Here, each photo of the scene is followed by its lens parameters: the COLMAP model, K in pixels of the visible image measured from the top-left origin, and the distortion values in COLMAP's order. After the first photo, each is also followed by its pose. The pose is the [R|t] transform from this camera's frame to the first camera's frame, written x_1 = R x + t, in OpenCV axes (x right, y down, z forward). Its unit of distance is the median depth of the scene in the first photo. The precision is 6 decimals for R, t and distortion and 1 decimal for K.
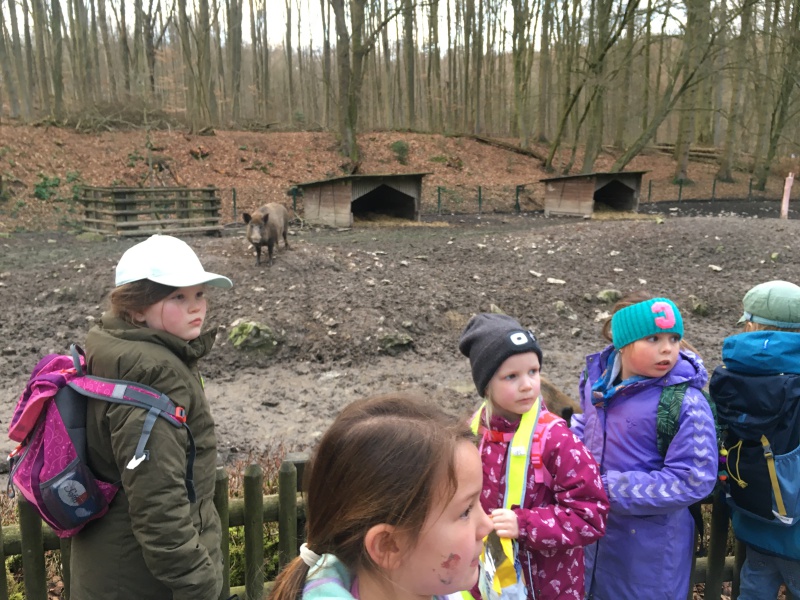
lens RADIAL K [[680.6, 0, 400.0], [0, 680.6, 300.0], [0, 0, 1]] dist [0.075117, -0.107804]
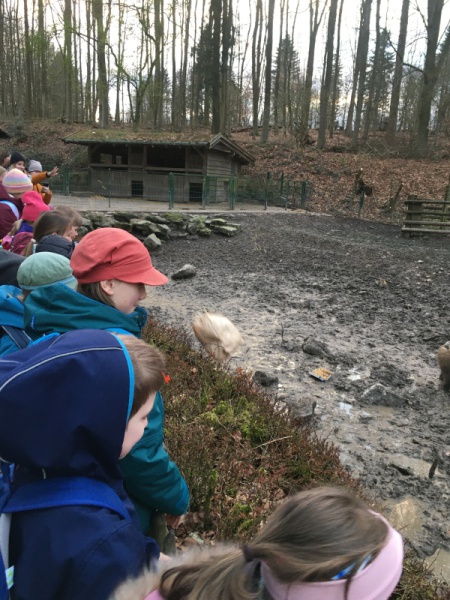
lens RADIAL K [[510.5, 0, 225.0], [0, 510.5, 300.0], [0, 0, 1]] dist [0.075117, -0.107804]
pose [[0.284226, 0.239198, -0.928440, 0.148160], [-0.238760, 0.955529, 0.173084, -0.016057], [0.928552, 0.172480, 0.328697, 0.083536]]
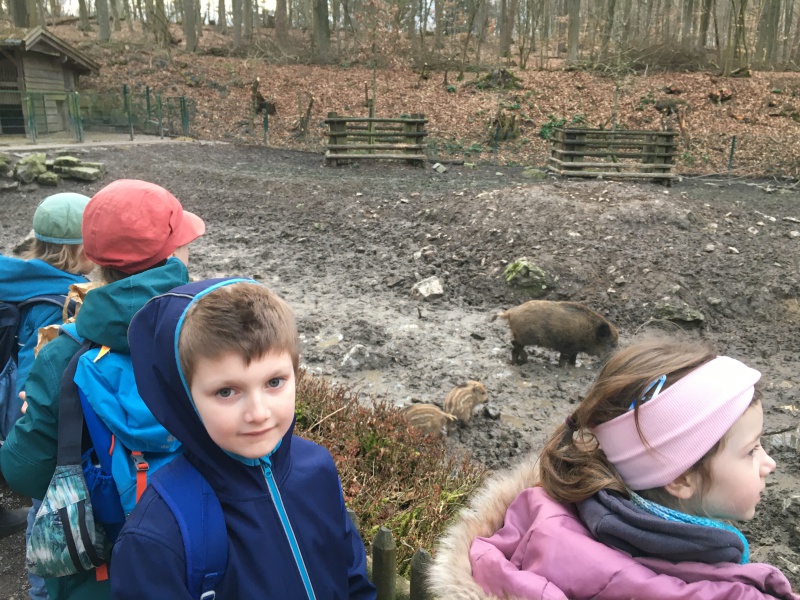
lens RADIAL K [[681.8, 0, 400.0], [0, 681.8, 304.0], [0, 0, 1]] dist [0.072186, -0.103808]
pose [[0.685145, 0.218181, -0.694962, 0.142049], [-0.163502, 0.975805, 0.145159, -0.008648], [0.709819, 0.014173, 0.704242, 0.060518]]
